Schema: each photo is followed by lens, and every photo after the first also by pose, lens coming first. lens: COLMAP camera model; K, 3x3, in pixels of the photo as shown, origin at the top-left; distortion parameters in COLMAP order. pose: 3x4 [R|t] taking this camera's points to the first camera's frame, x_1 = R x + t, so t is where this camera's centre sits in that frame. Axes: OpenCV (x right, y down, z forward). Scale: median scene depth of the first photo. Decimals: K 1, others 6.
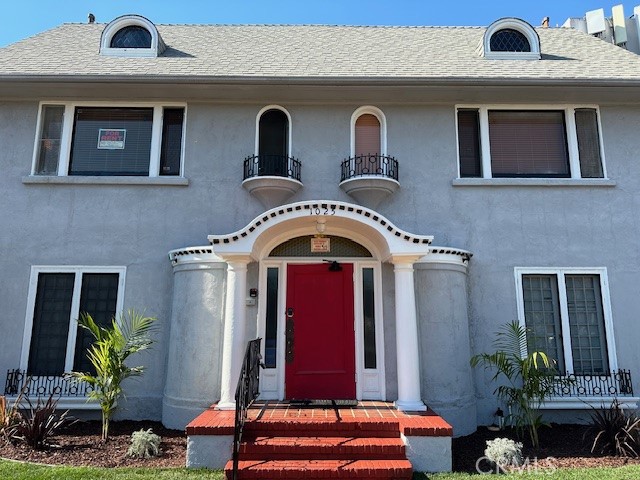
lens RADIAL K [[448.4, 0, 320.0], [0, 448.4, 240.0], [0, 0, 1]] dist [0.056529, -0.089180]
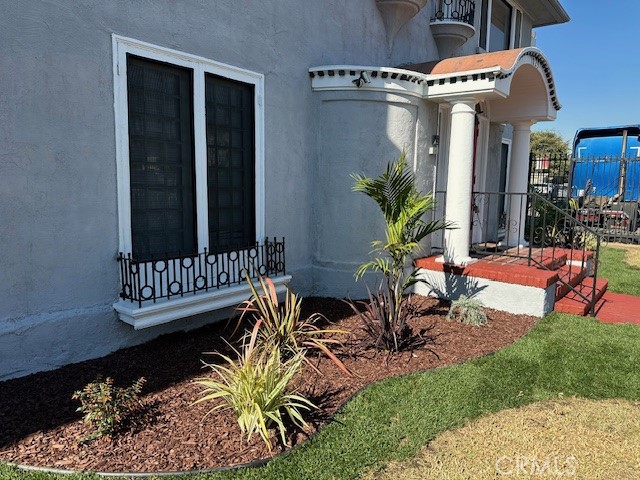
lens RADIAL K [[448.4, 0, 320.0], [0, 448.4, 240.0], [0, 0, 1]] dist [0.056529, -0.089180]
pose [[0.641174, -0.084494, 0.762730, -0.833484], [-0.155677, 0.958932, 0.237096, 0.111542], [-0.751439, -0.270760, 0.601688, 0.501503]]
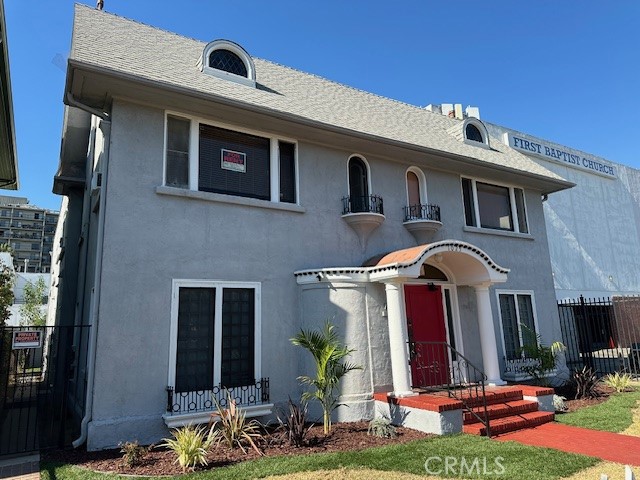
lens RADIAL K [[445.3, 0, 314.9], [0, 445.3, 237.4], [0, 0, 1]] dist [0.117720, -0.194121]
pose [[0.863252, 0.074025, 0.499316, -0.834827], [-0.055628, 0.997115, -0.051652, -0.000661], [-0.501699, 0.016813, 0.864879, -0.001910]]
